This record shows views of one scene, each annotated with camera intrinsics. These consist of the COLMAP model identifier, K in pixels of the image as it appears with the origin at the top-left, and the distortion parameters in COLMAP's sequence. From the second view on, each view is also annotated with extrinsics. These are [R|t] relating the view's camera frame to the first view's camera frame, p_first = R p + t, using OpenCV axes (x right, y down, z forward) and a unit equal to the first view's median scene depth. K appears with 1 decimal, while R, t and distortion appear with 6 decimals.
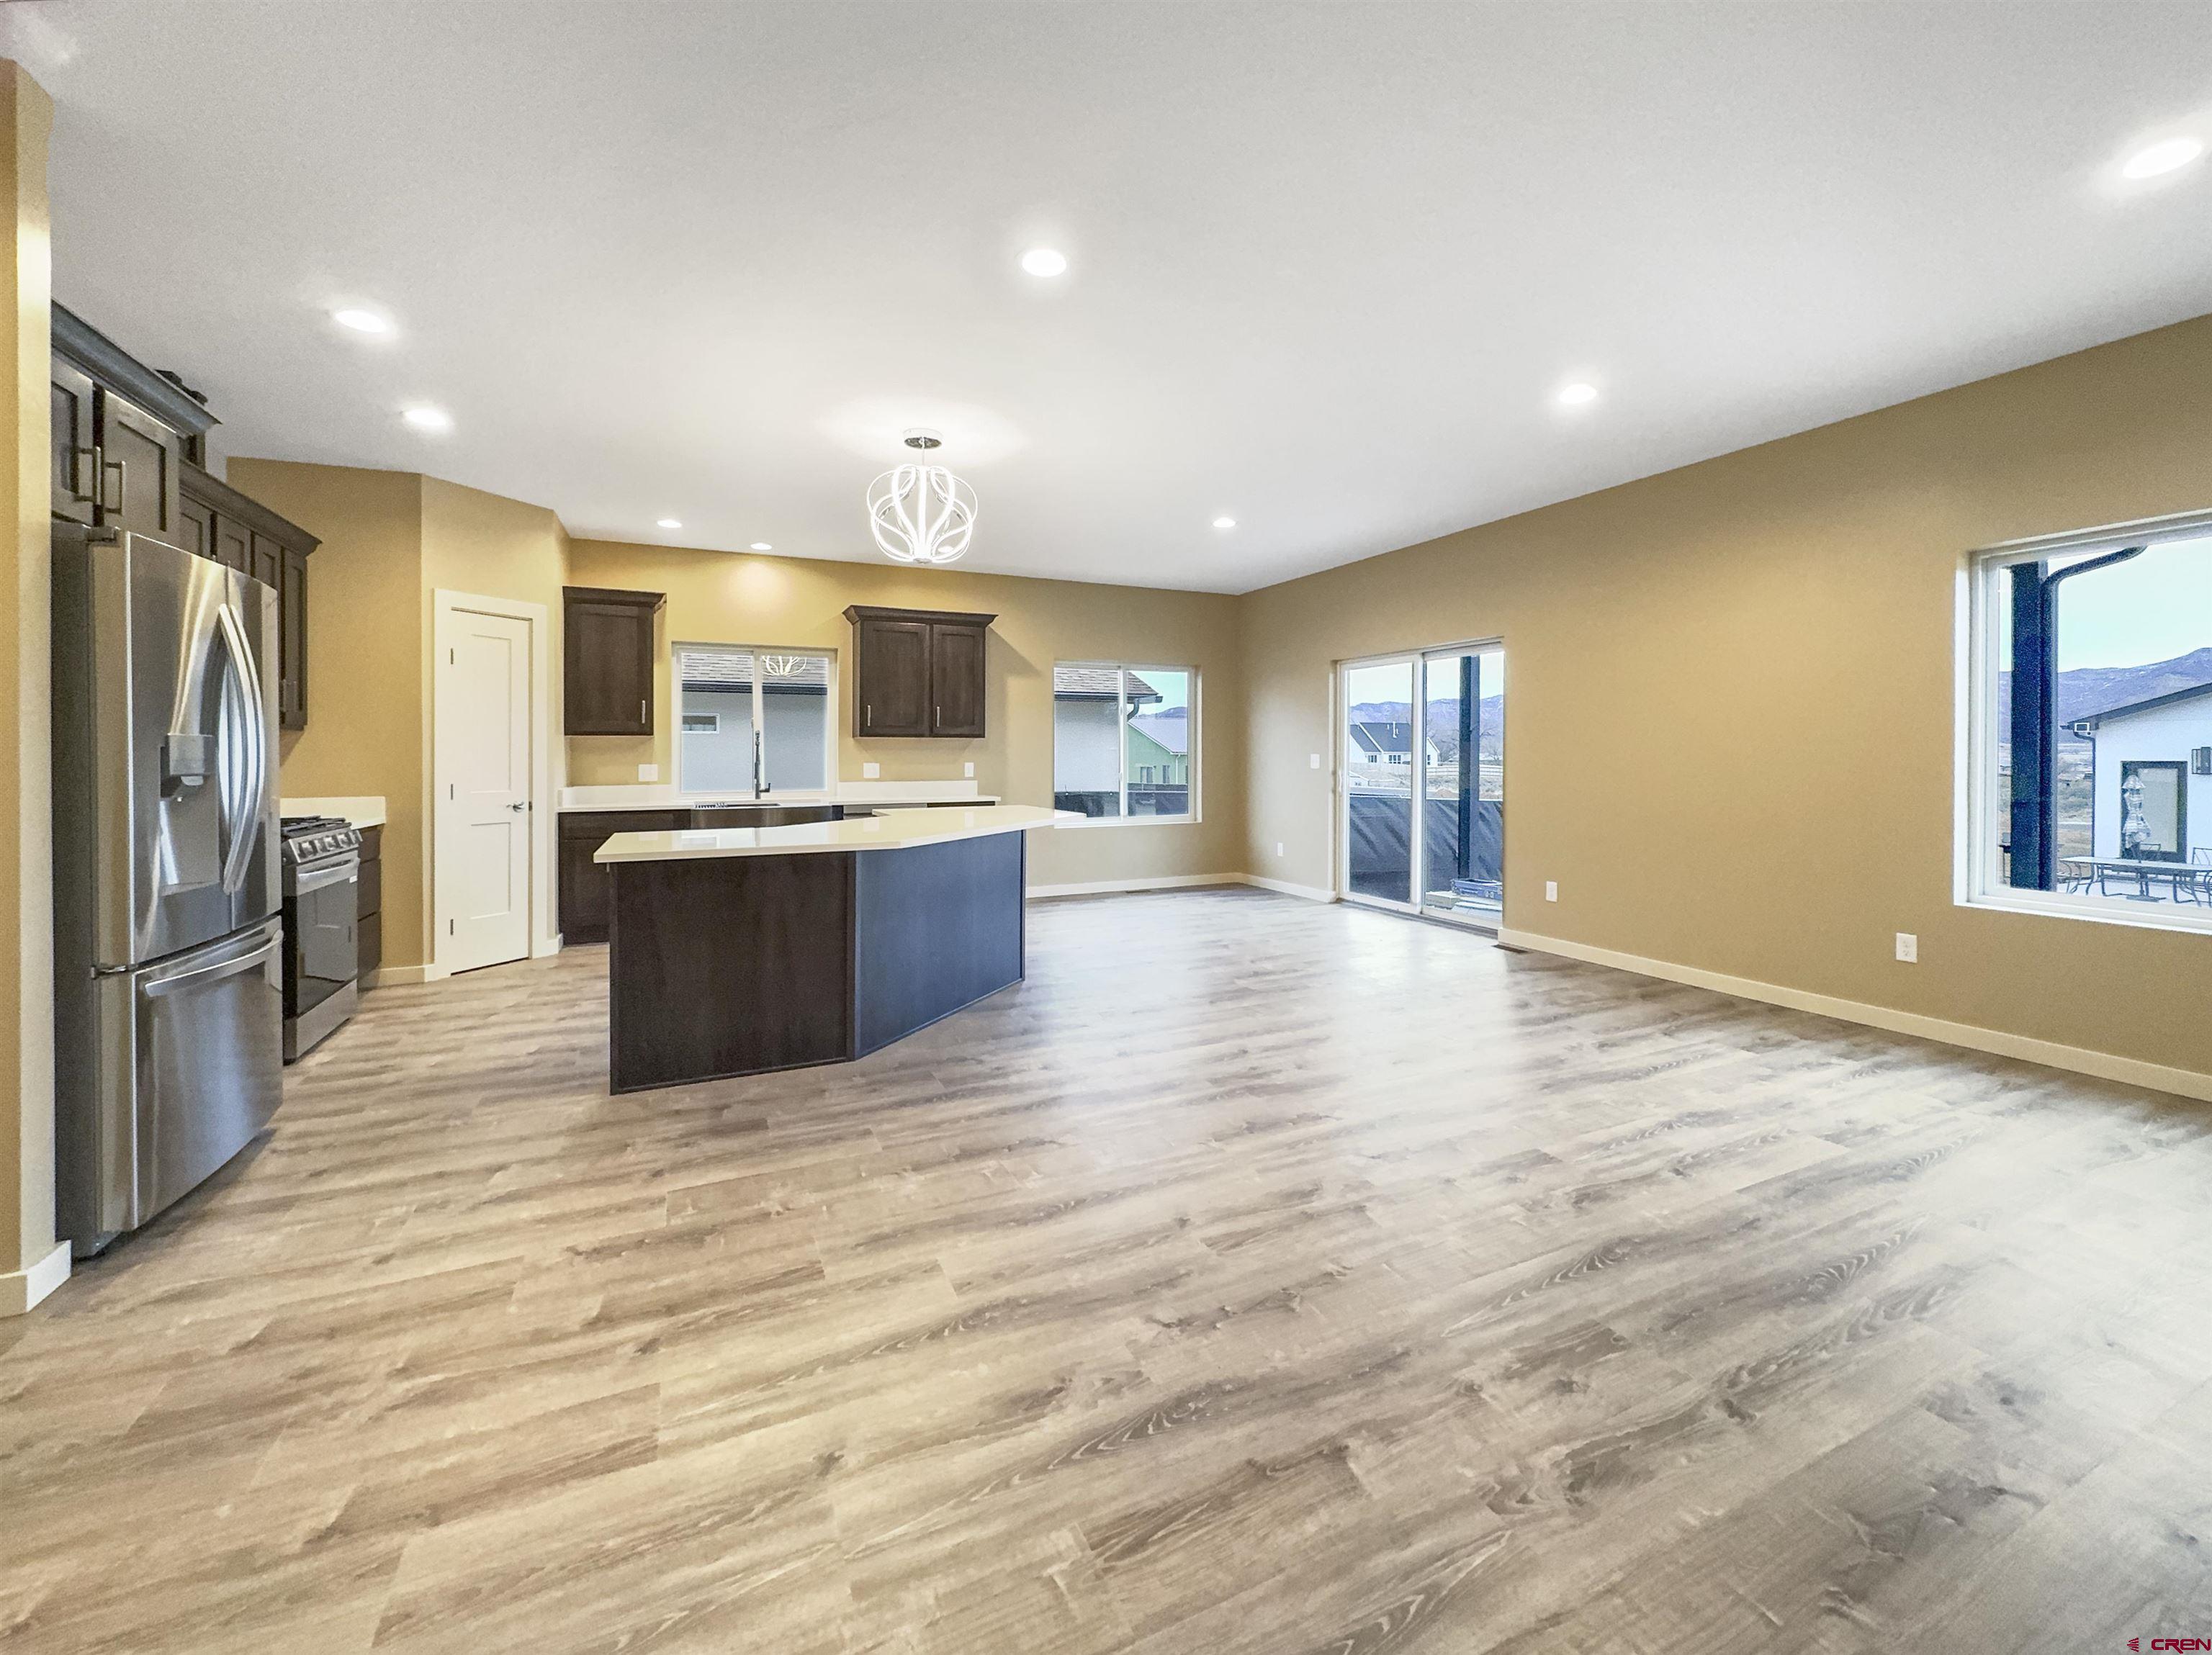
lens RADIAL K [[932.5, 0, 1130.1], [0, 932.5, 755.5], [0, 0, 1]] dist [-0.001891, -0.000166]
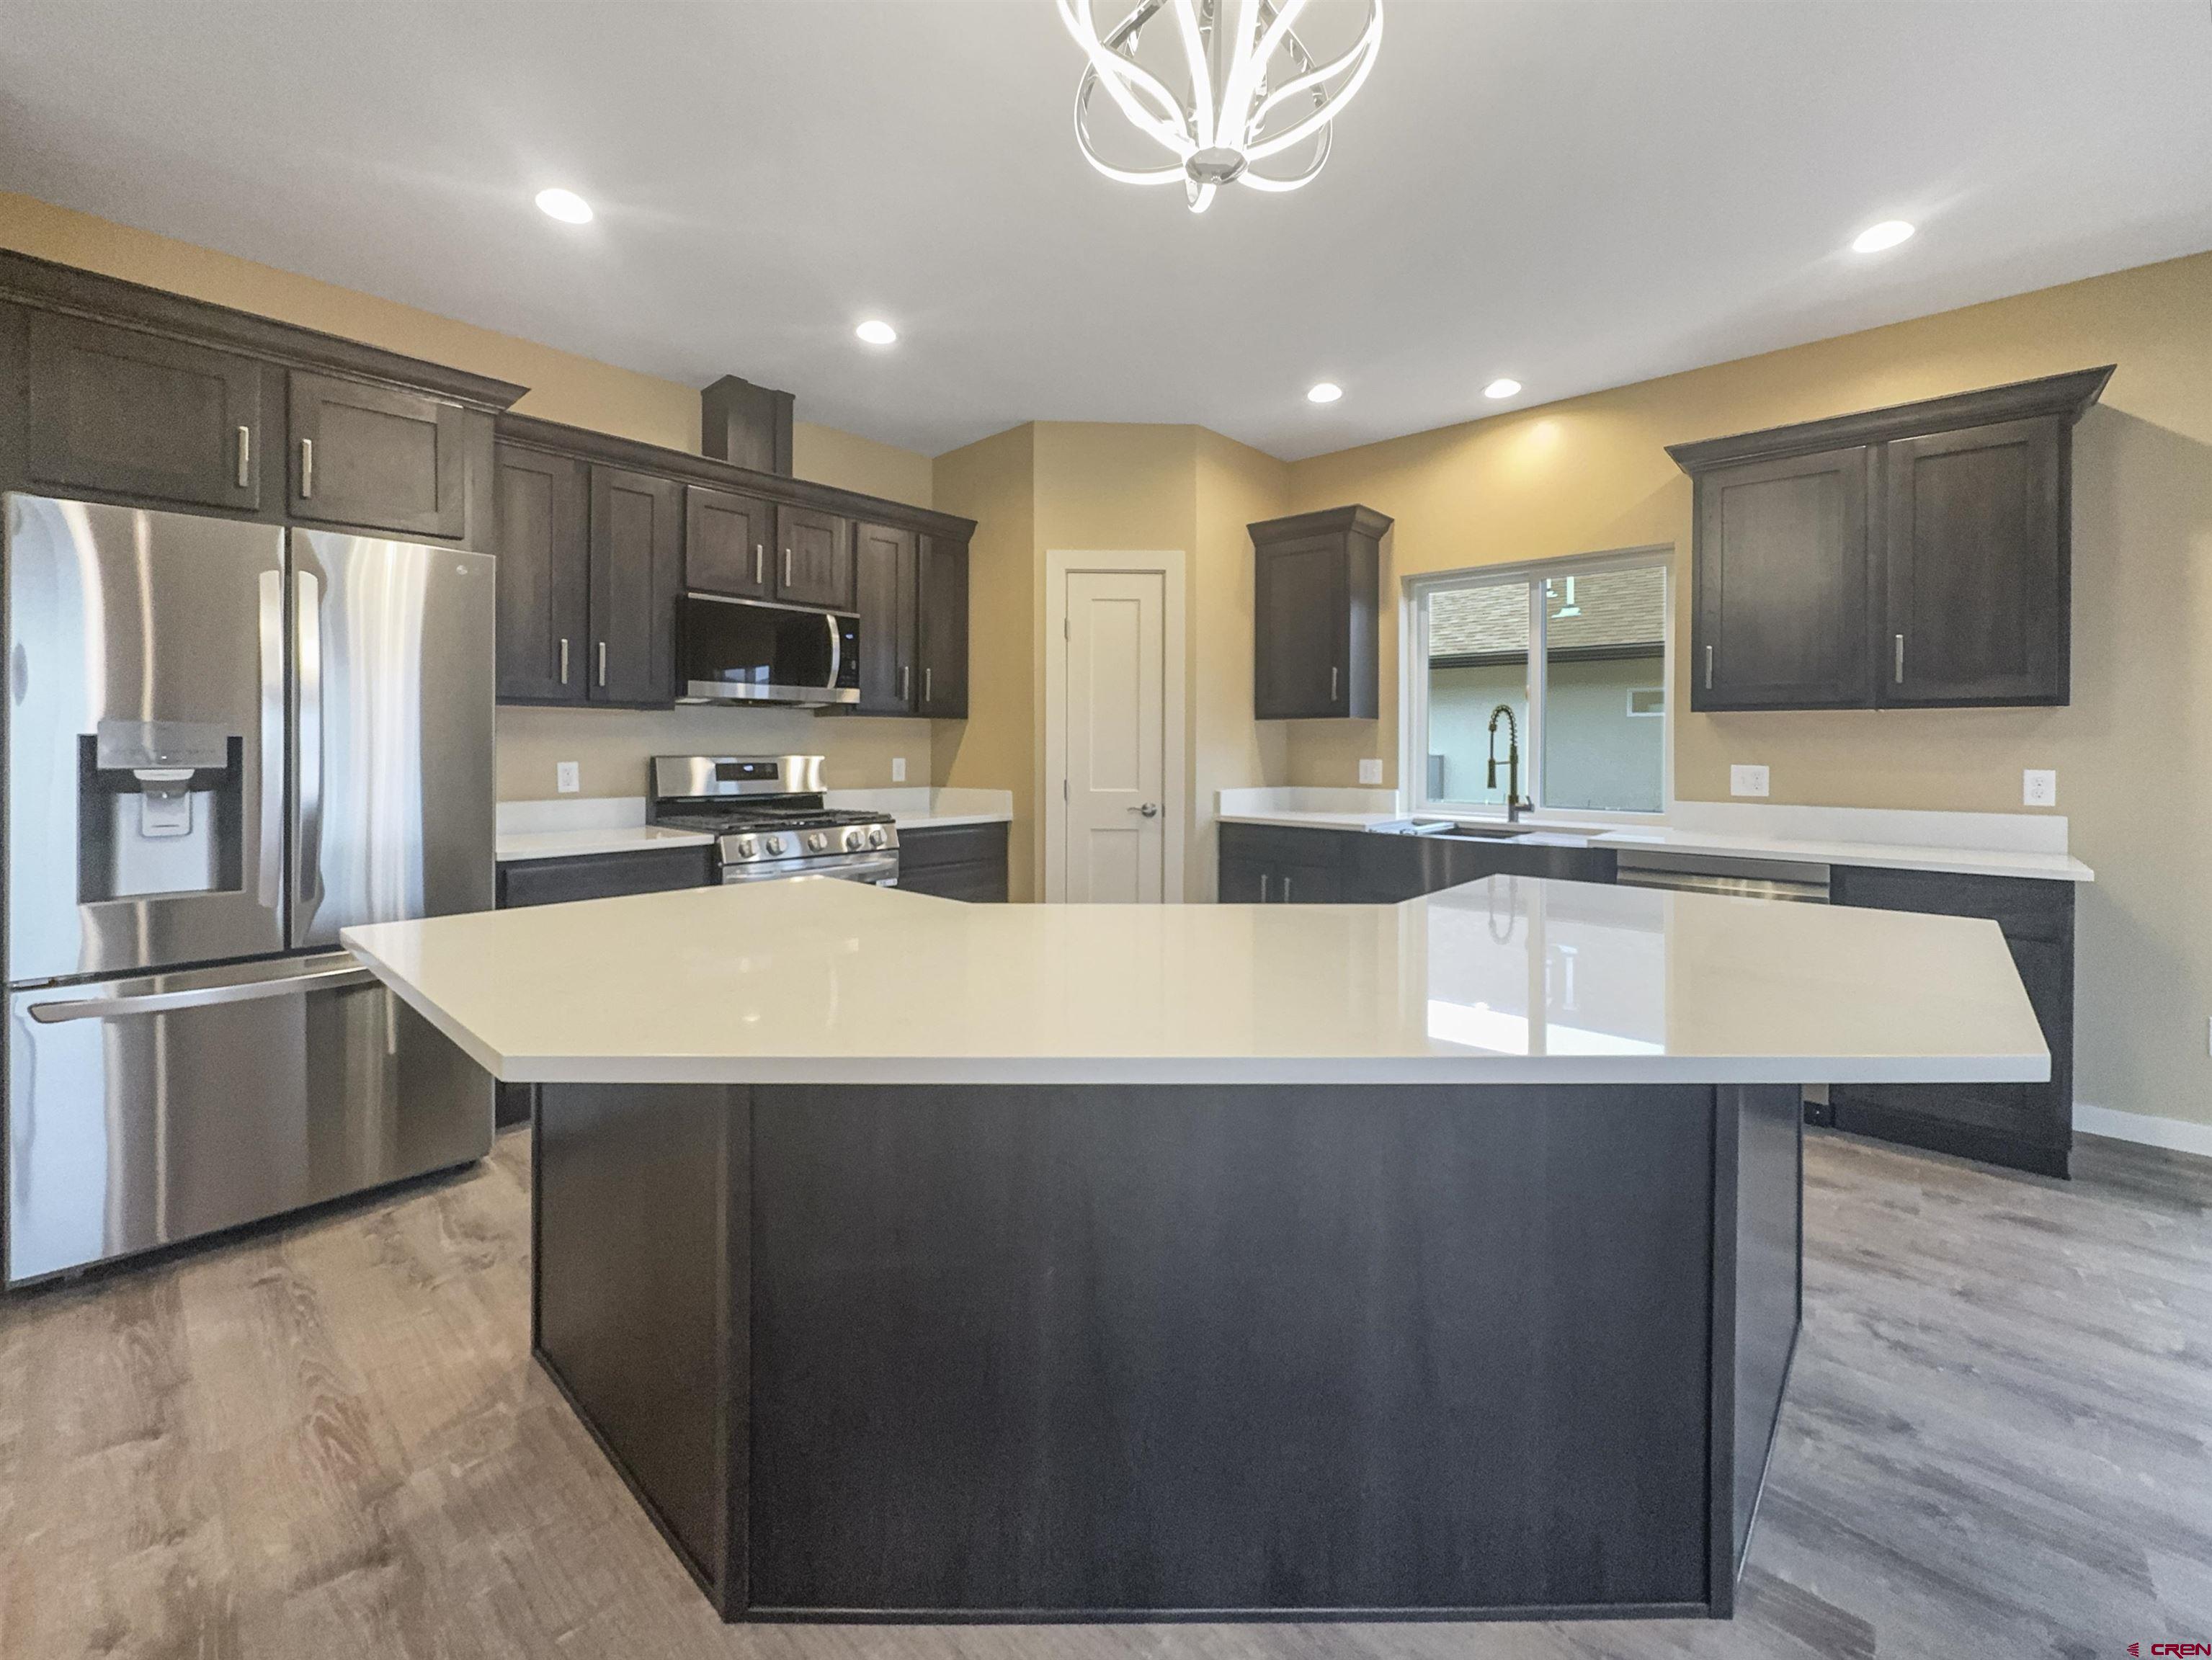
lens RADIAL K [[920.9, 0, 1106.2], [0, 920.9, 739.6], [0, 0, 1]] dist [-0.002100, -0.000368]
pose [[0.377677, 0.000499, -0.925937, 0.068455], [-0.004371, 0.999990, -0.001244, -0.005222], [0.925927, 0.004517, 0.377675, 0.859539]]
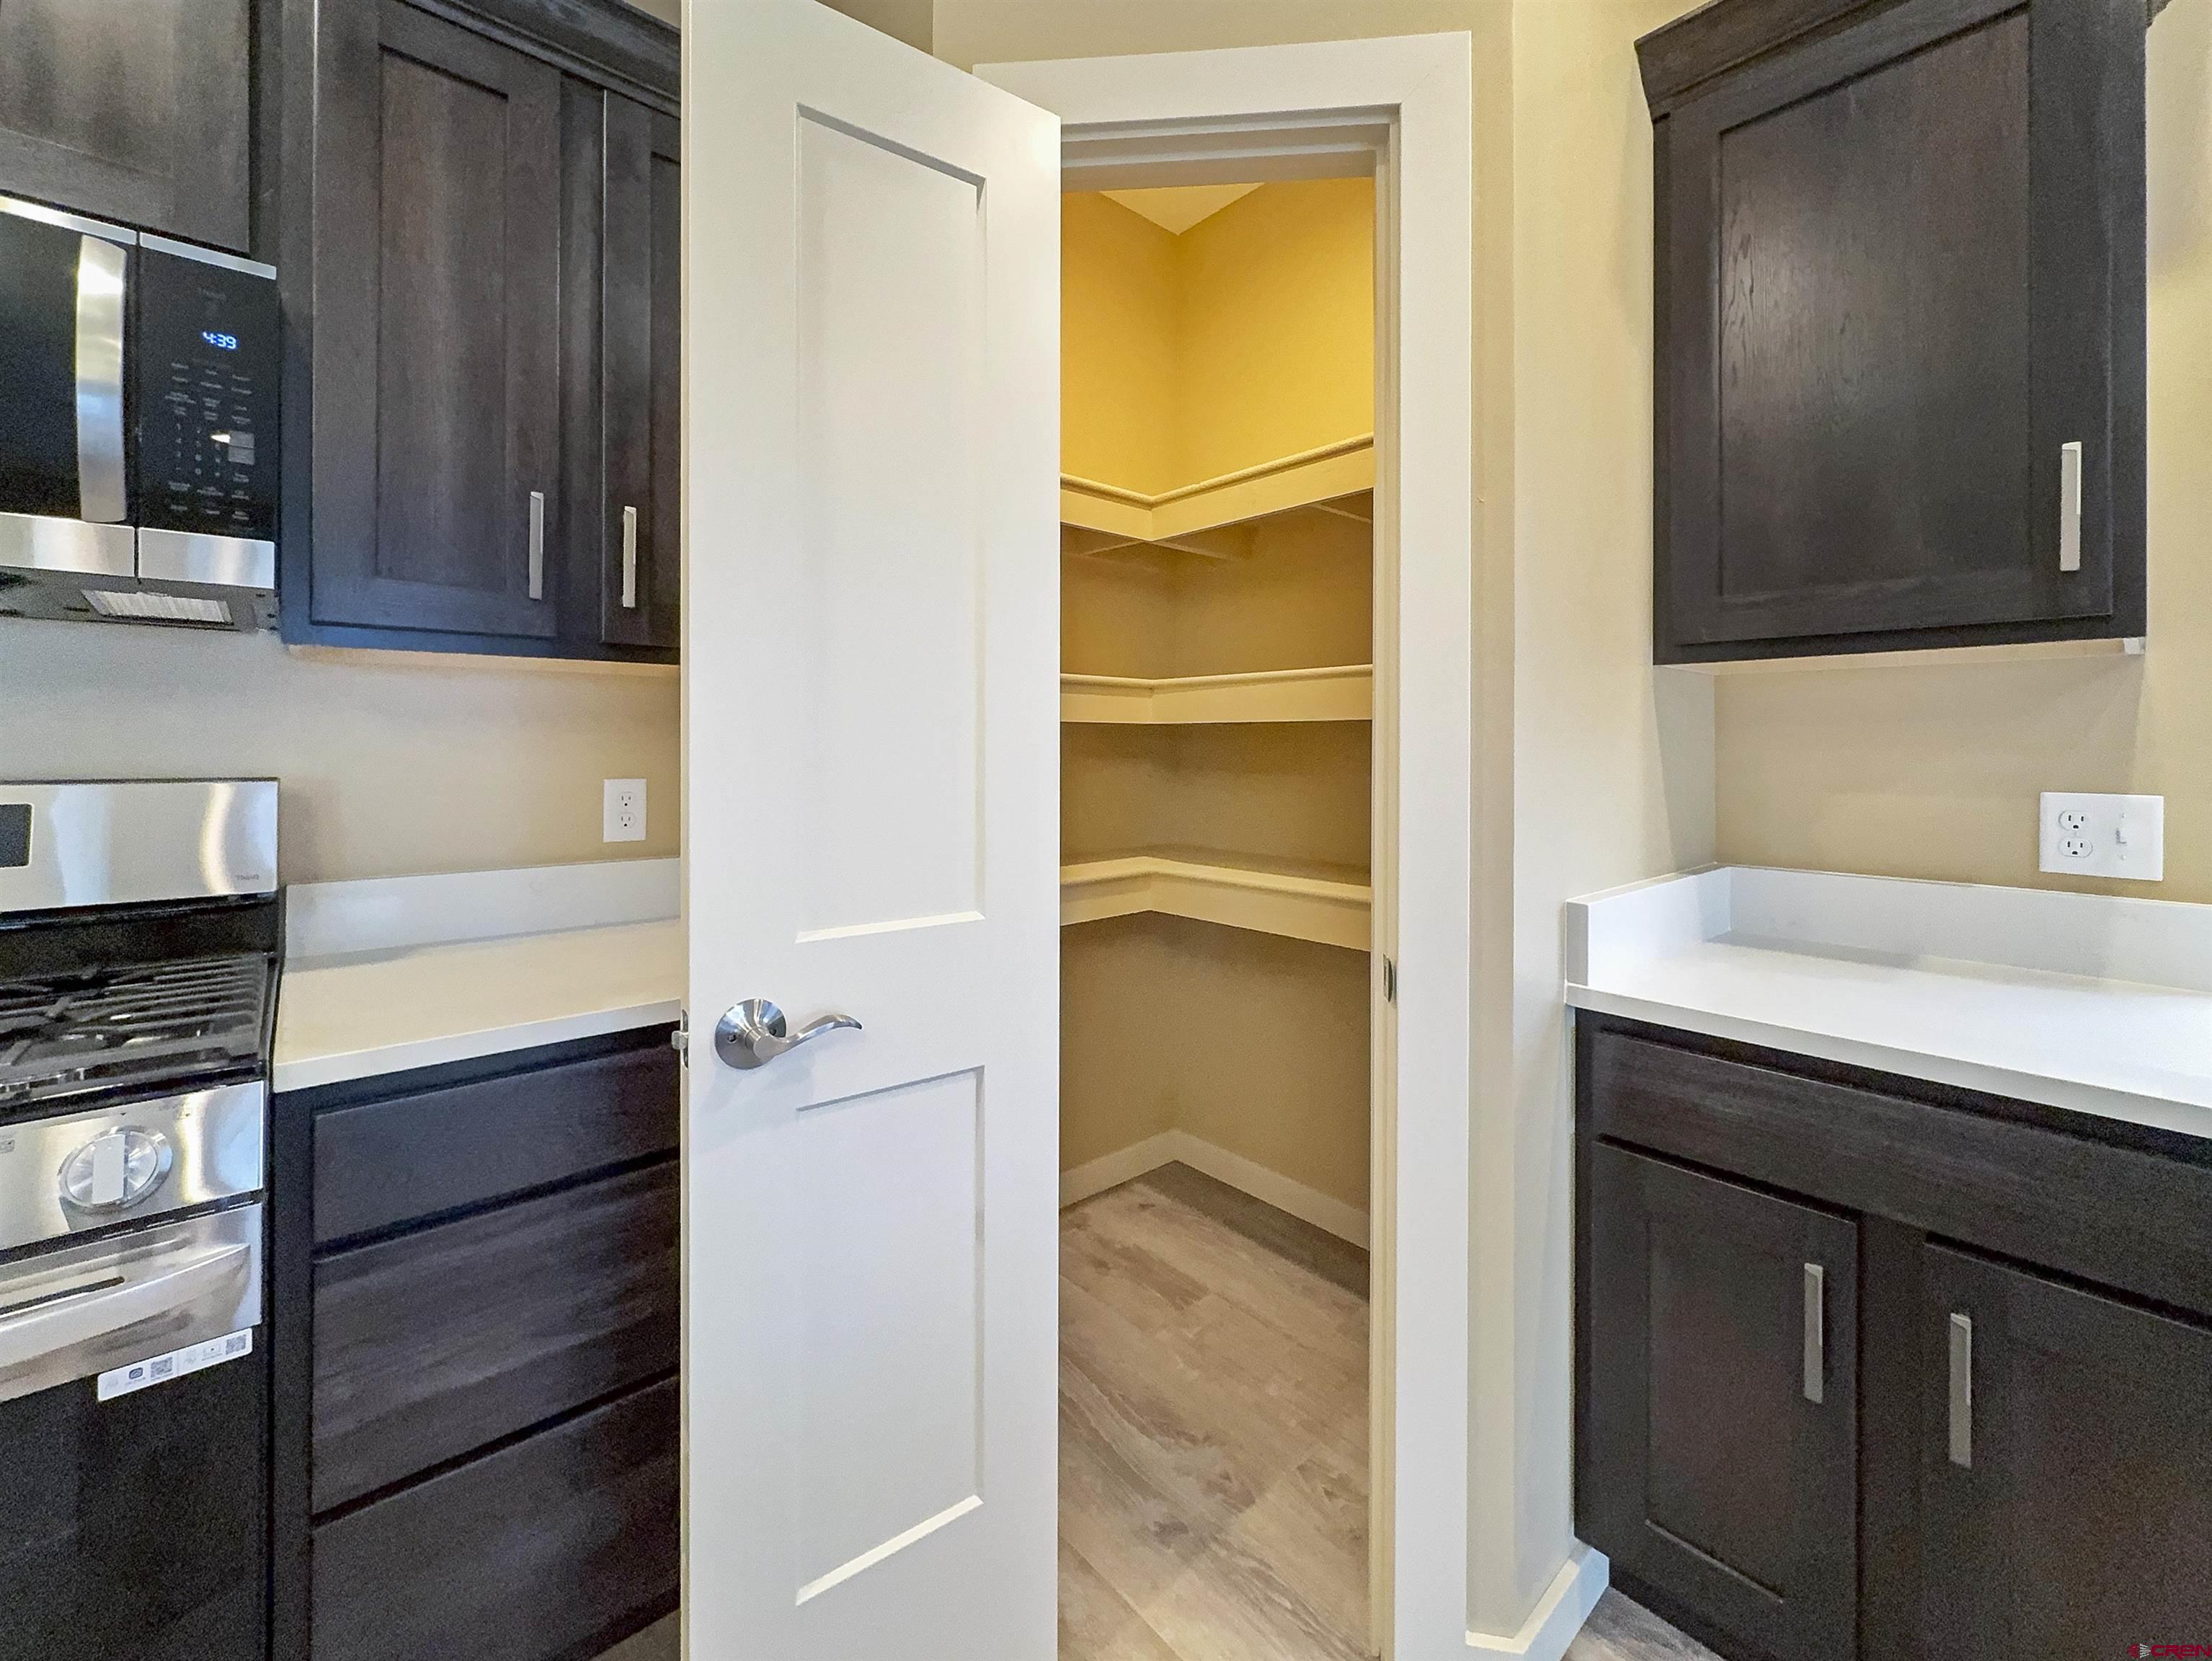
lens RADIAL K [[921.0, 0, 1106.2], [0, 921.0, 740.1], [0, 0, 1]] dist [-0.002100, -0.000368]
pose [[0.268766, 0.001711, -0.963204, -0.592056], [-0.003334, 0.999994, 0.000846, -0.001699], [0.963200, 0.002984, 0.268770, 1.139499]]
